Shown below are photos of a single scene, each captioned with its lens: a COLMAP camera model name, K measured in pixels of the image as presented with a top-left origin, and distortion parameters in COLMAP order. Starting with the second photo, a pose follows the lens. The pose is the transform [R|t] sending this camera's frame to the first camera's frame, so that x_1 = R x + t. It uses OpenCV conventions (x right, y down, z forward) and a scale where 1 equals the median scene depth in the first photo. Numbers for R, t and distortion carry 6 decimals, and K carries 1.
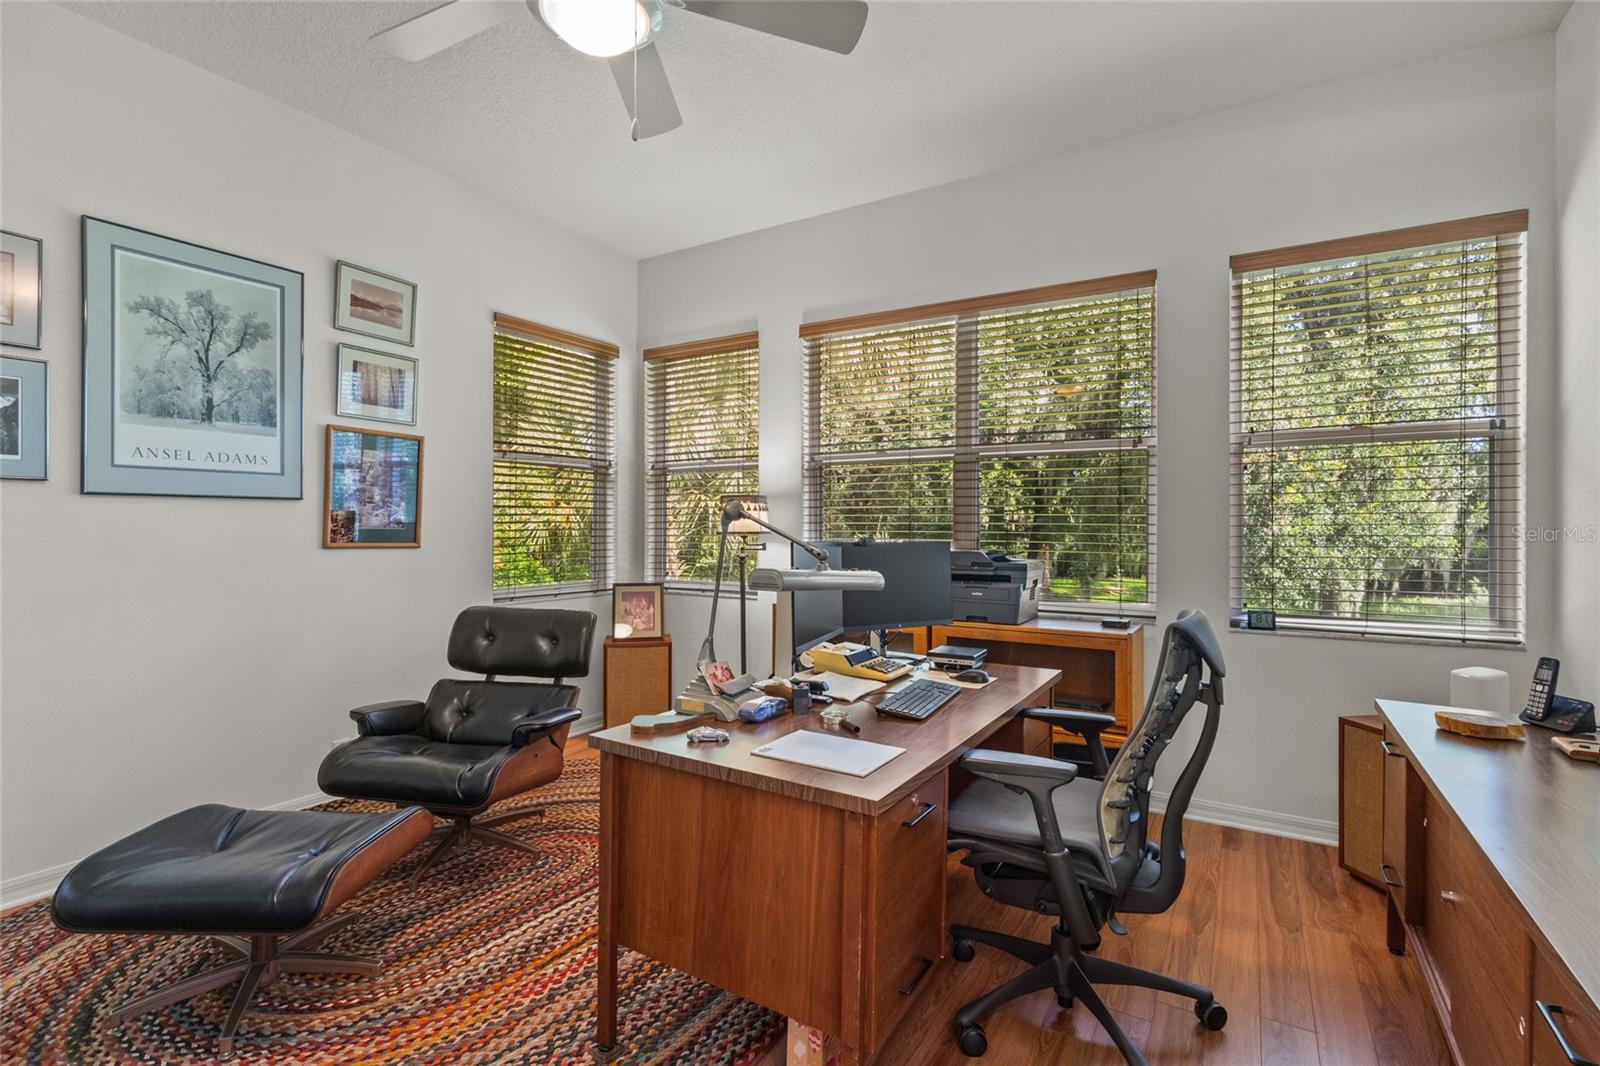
lens RADIAL K [[739.3, 0, 802.5], [0, 739.3, 529.5], [0, 0, 1]] dist [0.005420, -0.000235]
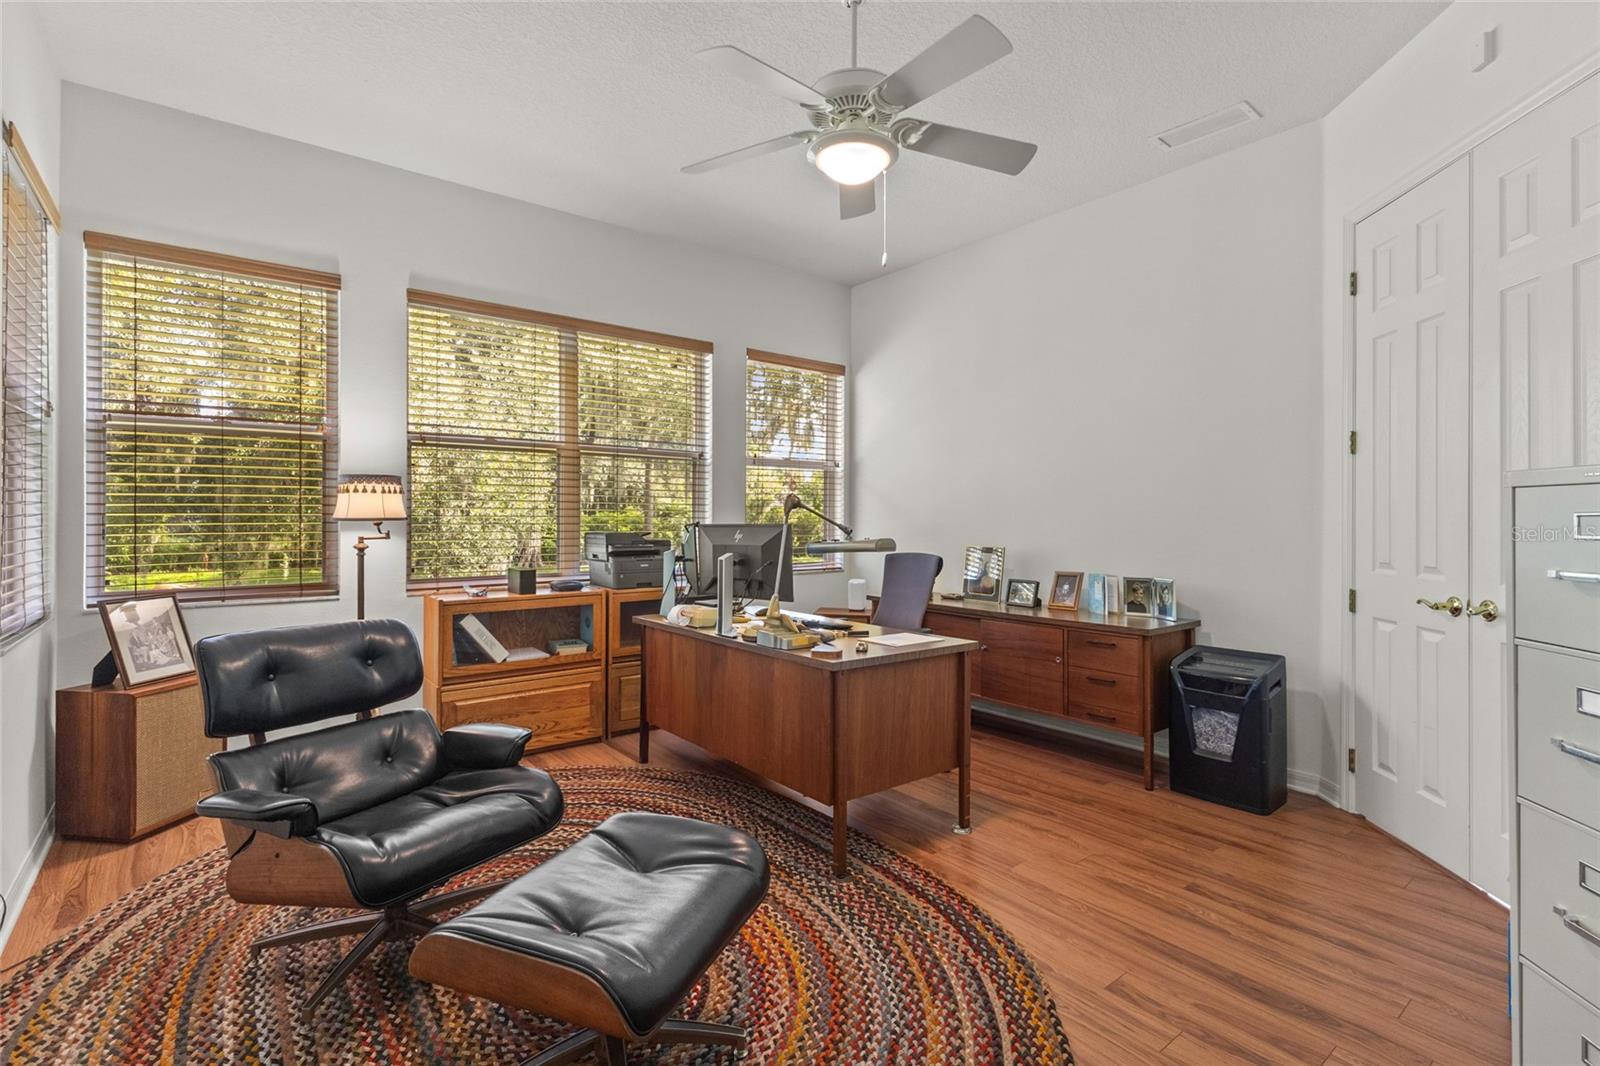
lens RADIAL K [[739.3, 0, 800.5], [0, 739.3, 524.7], [0, 0, 1]] dist [0.005420, -0.000235]
pose [[0.340627, -0.011609, 0.940127, -0.878863], [-0.000580, 0.999921, 0.012558, 0.000973], [-0.940198, -0.004823, 0.340594, 0.317665]]
